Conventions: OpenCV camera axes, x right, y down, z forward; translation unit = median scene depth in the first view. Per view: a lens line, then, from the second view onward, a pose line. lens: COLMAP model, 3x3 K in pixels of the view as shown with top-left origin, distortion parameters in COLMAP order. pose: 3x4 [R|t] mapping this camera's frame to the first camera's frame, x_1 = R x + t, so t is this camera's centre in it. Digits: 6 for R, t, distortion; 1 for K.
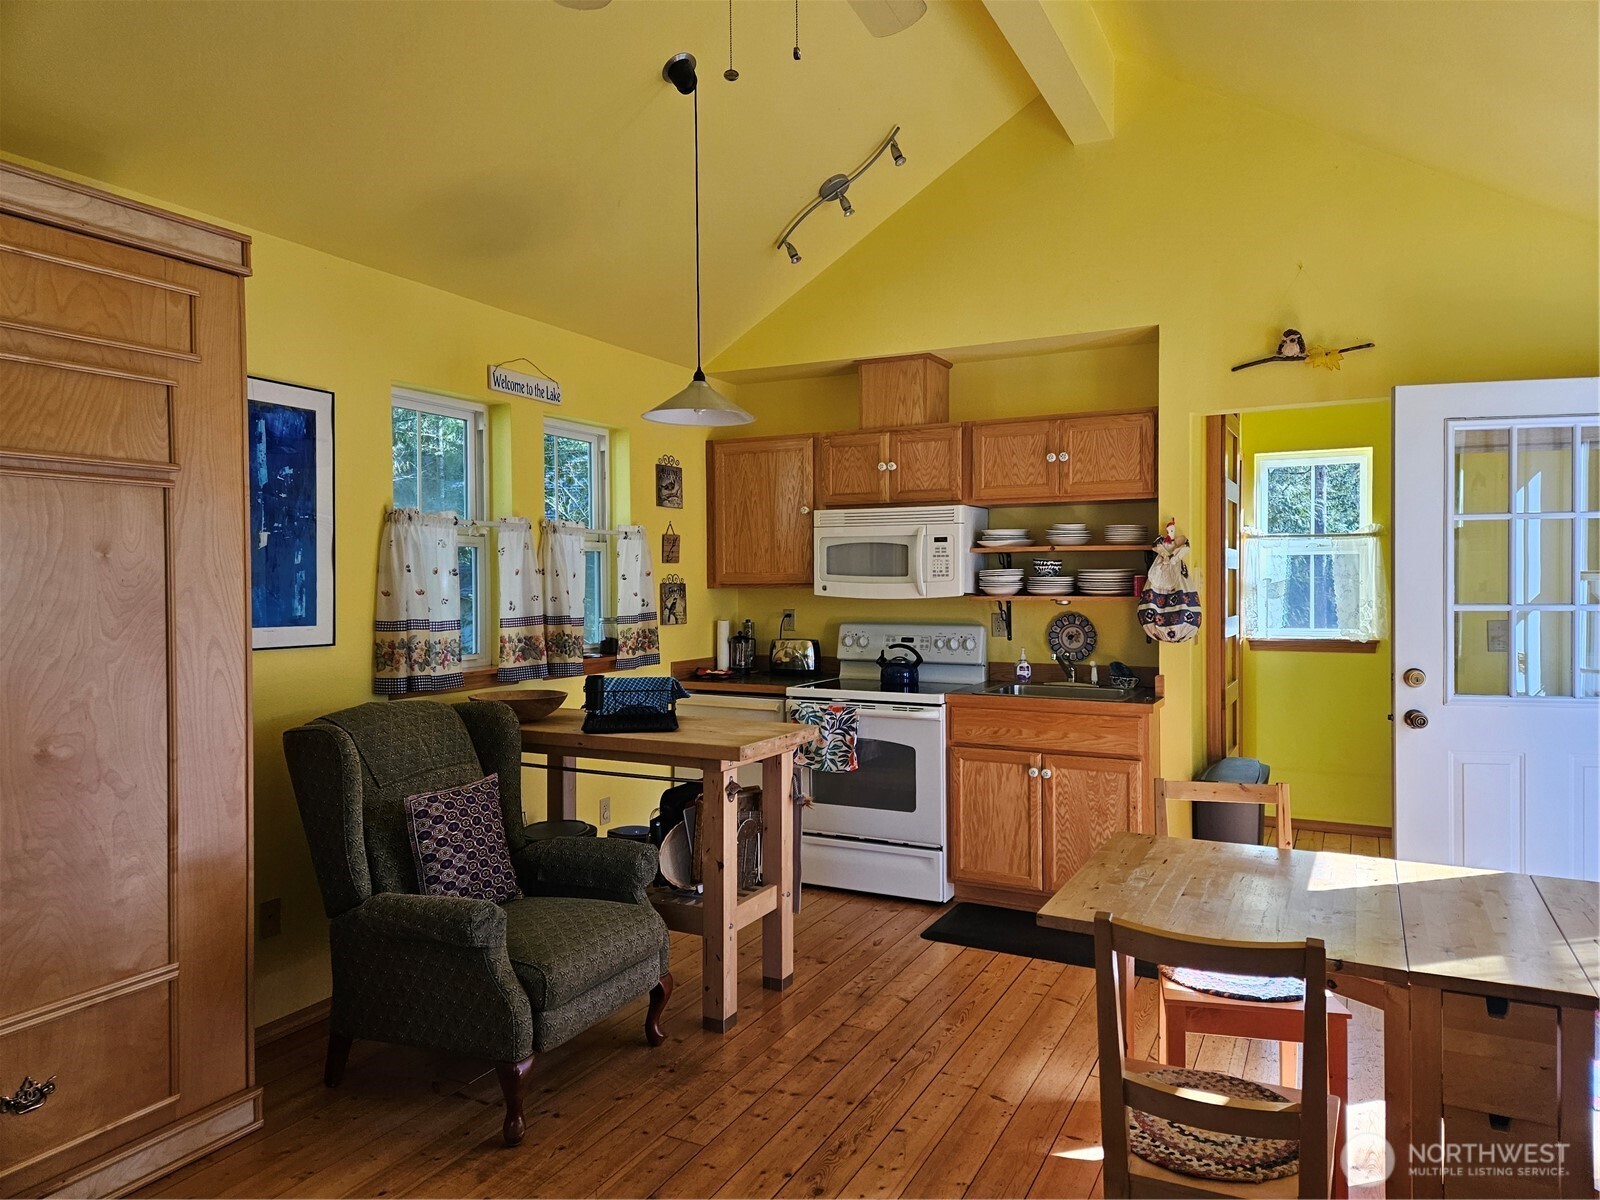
lens RADIAL K [[1068.6, 0, 802.6], [0, 1068.6, 597.6], [0, 0, 1]] dist [0.073792, -0.060396]
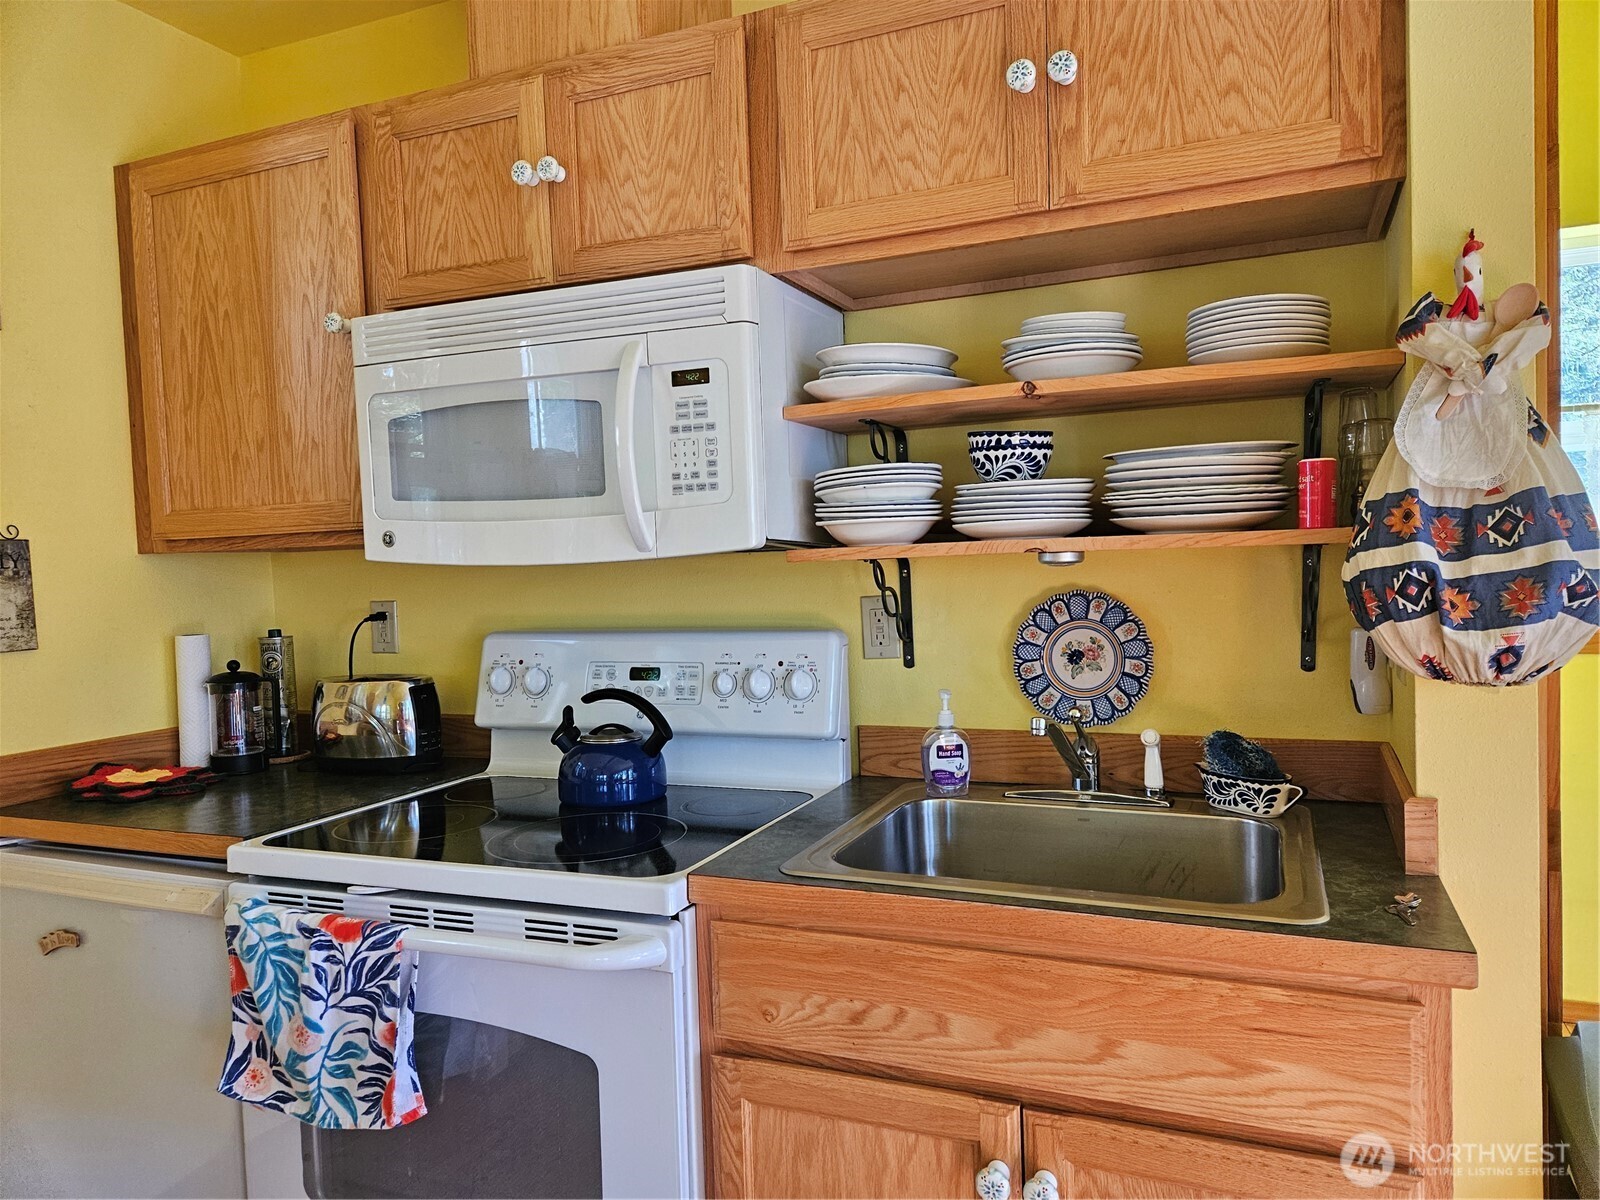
lens RADIAL K [[1068.6, 0, 802.3], [0, 1068.6, 605.2], [0, 0, 1]] dist [0.073792, -0.060396]
pose [[0.997271, -0.030755, 0.067121, 0.136342], [0.029253, 0.999302, 0.023252, 0.008760], [-0.067789, -0.021225, 0.997474, 0.654317]]
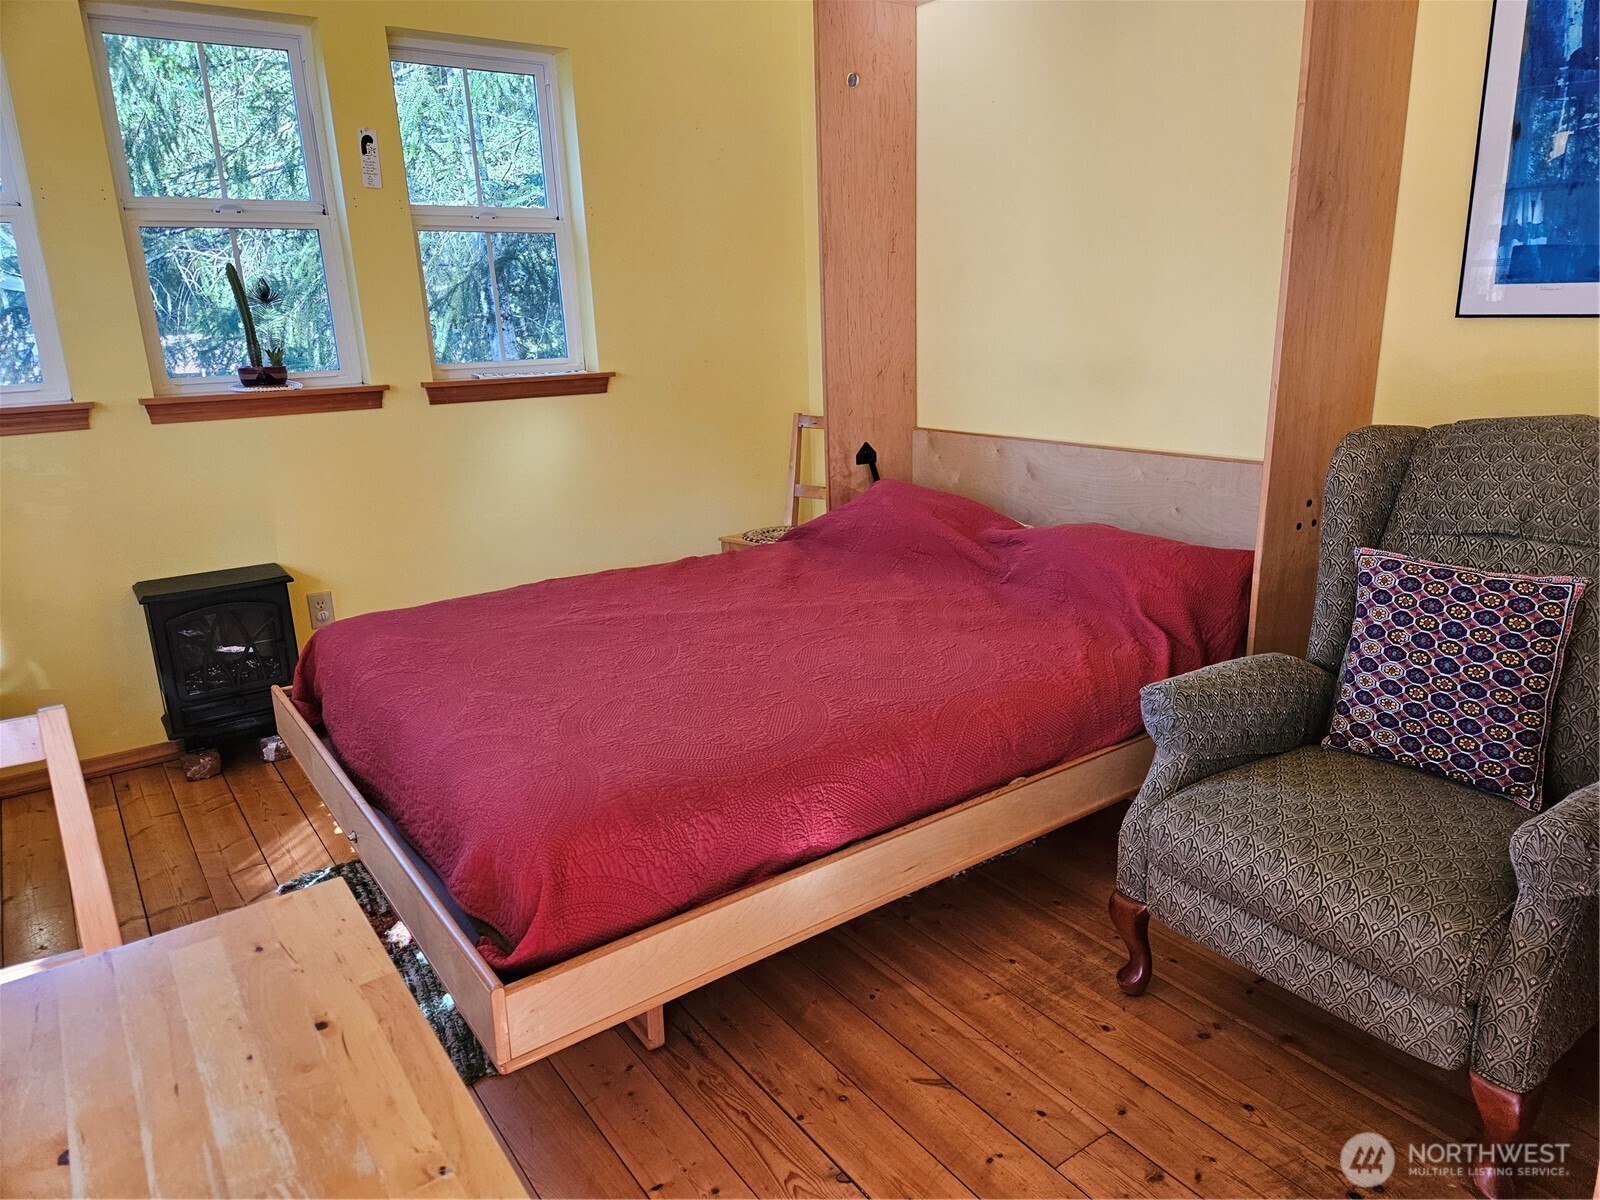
lens RADIAL K [[1068.6, 0, 806.8], [0, 1068.6, 591.7], [0, 0, 1]] dist [0.073792, -0.060396]
pose [[-0.451495, 0.249975, -0.856542, 0.464987], [0.018343, 0.962352, 0.271187, 0.026265], [0.892085, 0.106728, -0.439083, 1.226380]]
